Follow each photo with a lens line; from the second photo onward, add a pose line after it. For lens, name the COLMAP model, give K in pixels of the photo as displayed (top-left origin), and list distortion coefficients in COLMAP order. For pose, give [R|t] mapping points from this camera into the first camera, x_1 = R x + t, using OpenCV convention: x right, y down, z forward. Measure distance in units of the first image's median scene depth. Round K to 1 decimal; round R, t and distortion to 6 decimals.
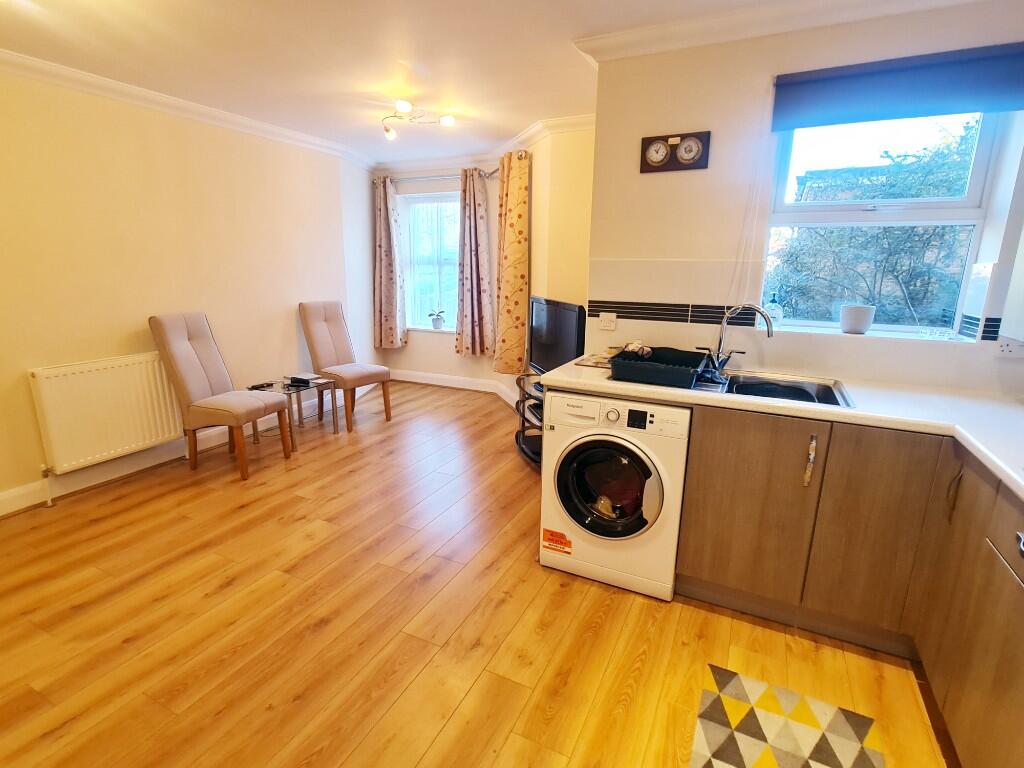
lens RADIAL K [[508.1, 0, 507.6], [0, 508.1, 387.4], [0, 0, 1]] dist [-0.011036, 0.000102]
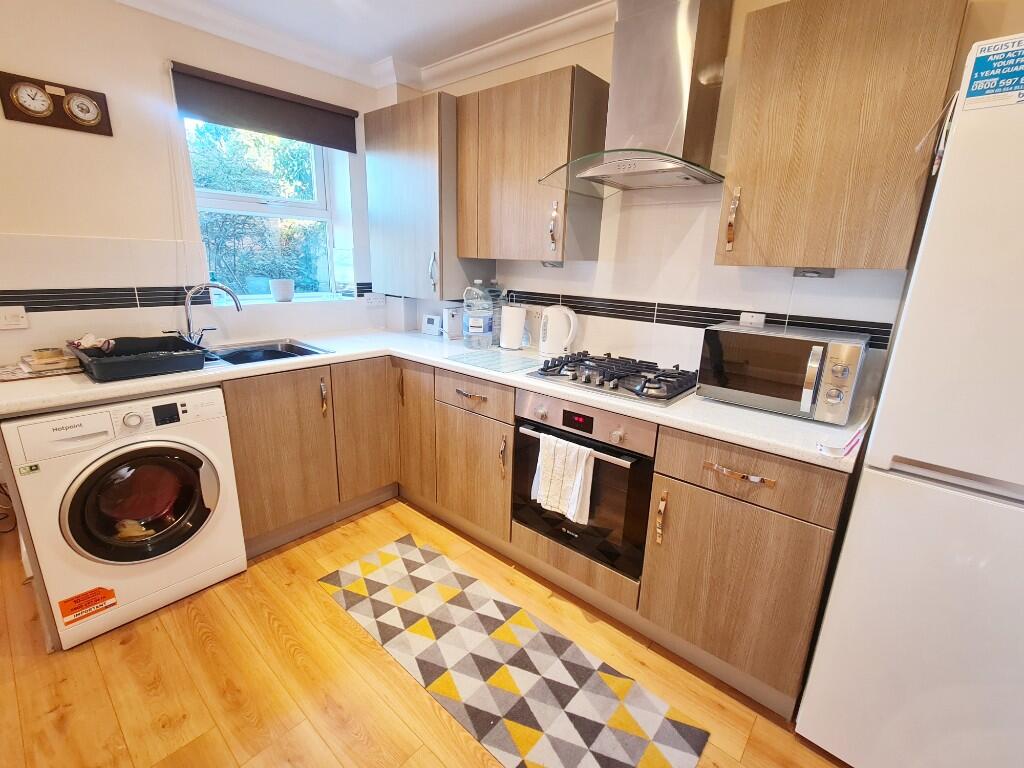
lens RADIAL K [[457.3, 0, 512.0], [0, 457.3, 384.0], [0, 0, 1]] dist [-0.000044, 0.000439]
pose [[0.240765, -0.258728, 0.935464, -0.351268], [0.202769, 0.955956, 0.212208, -0.038463], [-0.949166, 0.138591, 0.282623, 0.158525]]
